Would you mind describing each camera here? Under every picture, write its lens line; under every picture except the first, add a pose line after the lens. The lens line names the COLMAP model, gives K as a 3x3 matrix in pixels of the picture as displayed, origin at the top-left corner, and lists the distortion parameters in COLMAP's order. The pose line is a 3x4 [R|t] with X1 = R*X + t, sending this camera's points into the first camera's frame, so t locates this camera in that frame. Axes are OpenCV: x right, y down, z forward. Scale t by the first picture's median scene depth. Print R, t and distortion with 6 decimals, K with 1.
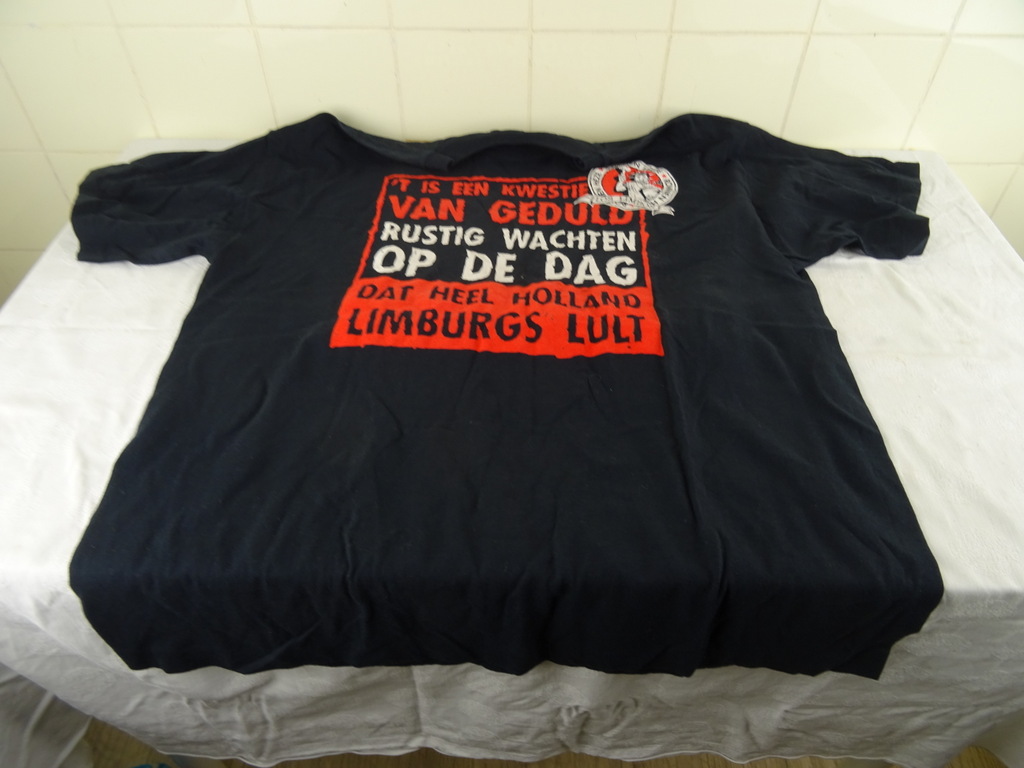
lens RADIAL K [[726.5, 0, 512.0], [0, 726.5, 384.0], [0, 0, 1]] dist [-0.009707, -0.003194]
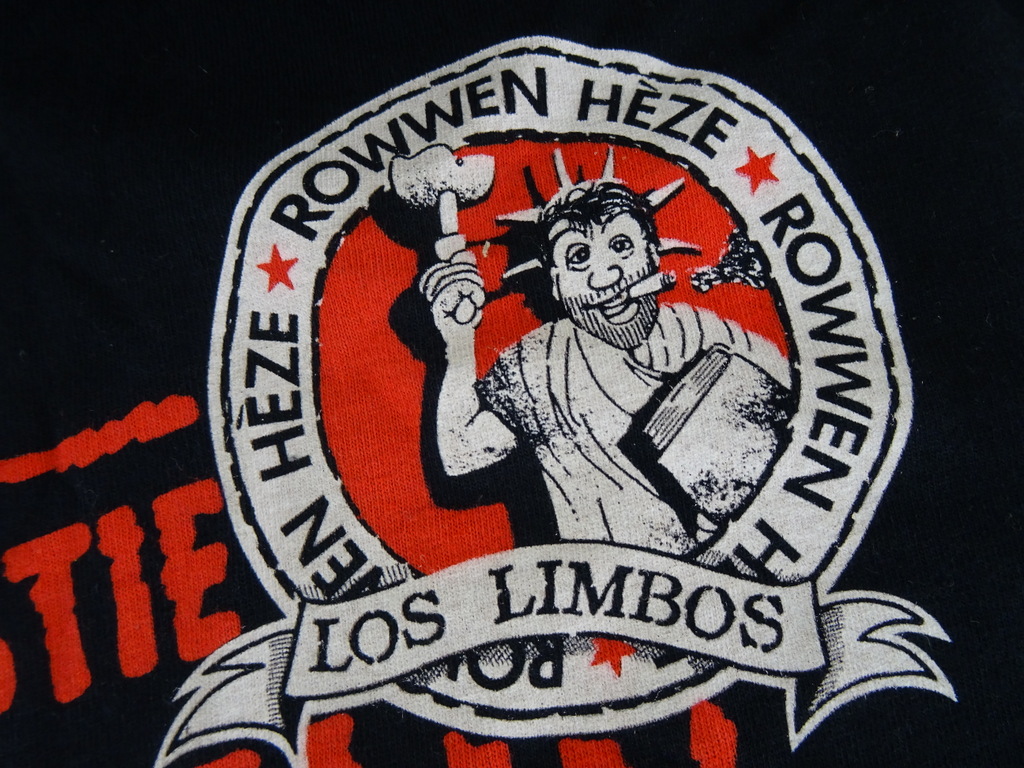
lens RADIAL K [[726.5, 0, 512.0], [0, 726.5, 384.0], [0, 0, 1]] dist [-0.009707, -0.003194]
pose [[0.953568, -0.300220, 0.023979, 0.170513], [0.235466, 0.792794, 0.562169, -0.379422], [-0.187785, -0.530420, 0.826675, 0.983287]]
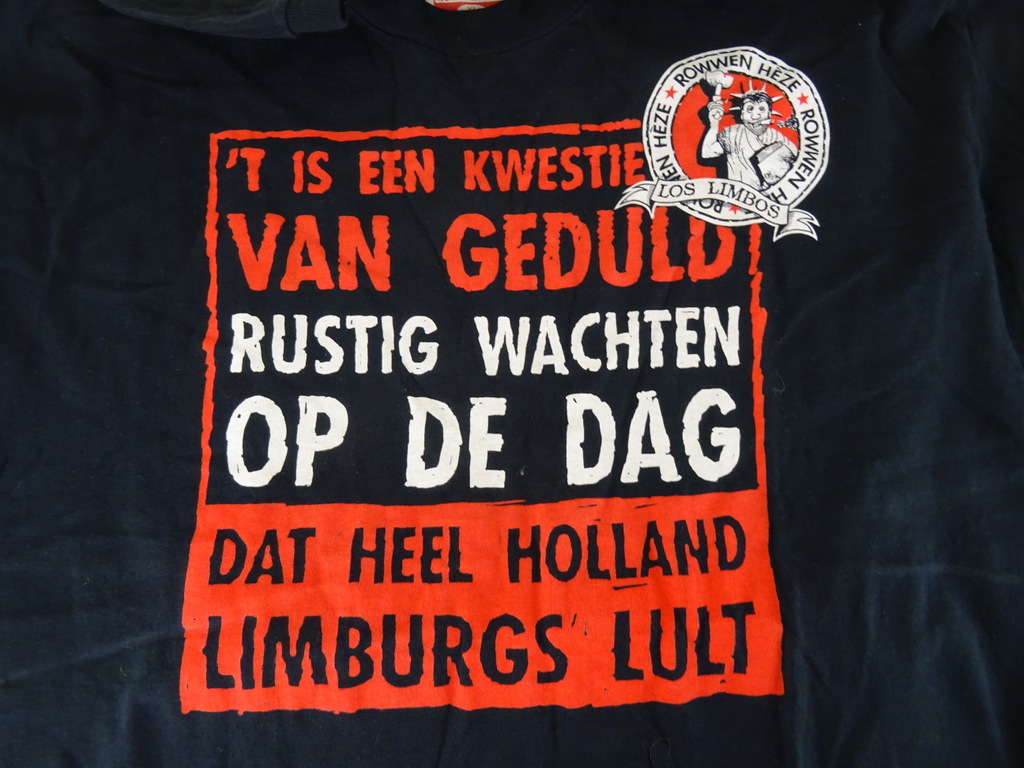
lens RADIAL K [[728.8, 0, 536.3], [0, 728.8, 381.8], [0, 0, 1]] dist [-0.004049, 0.000053]
pose [[0.997859, -0.061132, 0.023232, 0.015326], [0.035359, 0.803175, 0.594693, -0.476844], [-0.055014, -0.592598, 0.803617, 0.579853]]
